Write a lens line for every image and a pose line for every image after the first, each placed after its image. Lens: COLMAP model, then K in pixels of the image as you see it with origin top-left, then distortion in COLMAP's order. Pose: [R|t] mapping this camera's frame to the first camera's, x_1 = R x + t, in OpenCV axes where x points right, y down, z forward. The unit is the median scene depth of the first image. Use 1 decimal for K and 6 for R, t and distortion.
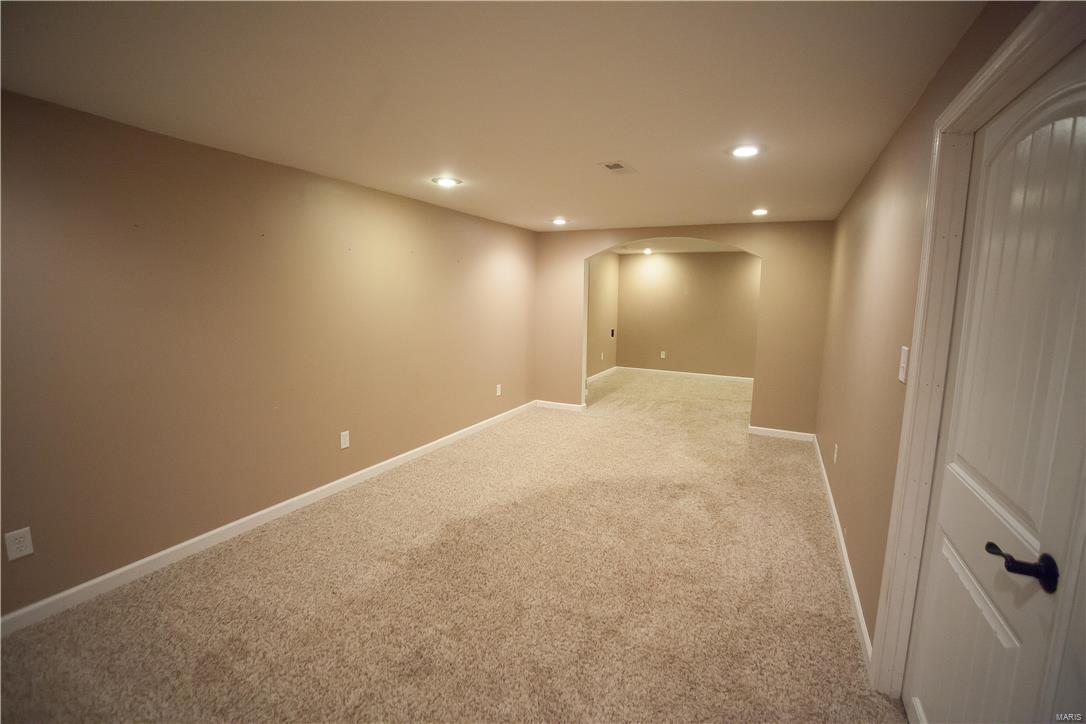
lens RADIAL K [[468.7, 0, 545.3], [0, 468.7, 359.4], [0, 0, 1]] dist [-0.059528, 0.018772]
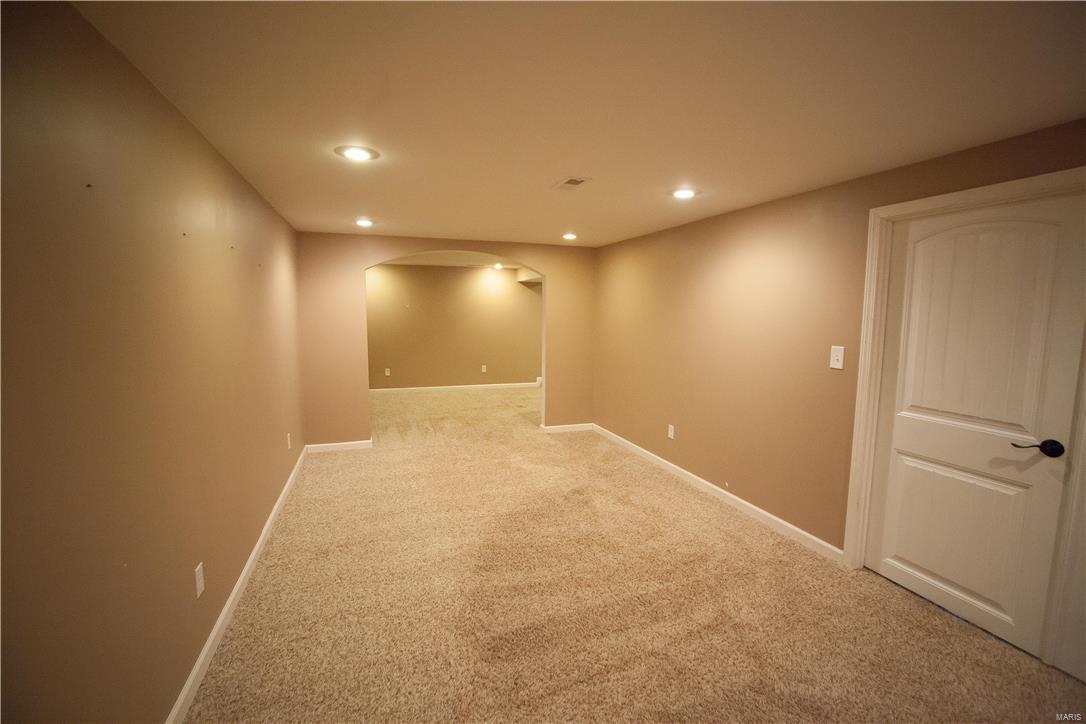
lens RADIAL K [[468.7, 0, 545.3], [0, 468.7, 359.4], [0, 0, 1]] dist [-0.059528, 0.018772]
pose [[0.689558, -0.084932, 0.719233, -0.418463], [0.100370, 0.994724, 0.021236, -0.047742], [-0.717242, 0.057546, 0.694444, 0.252667]]
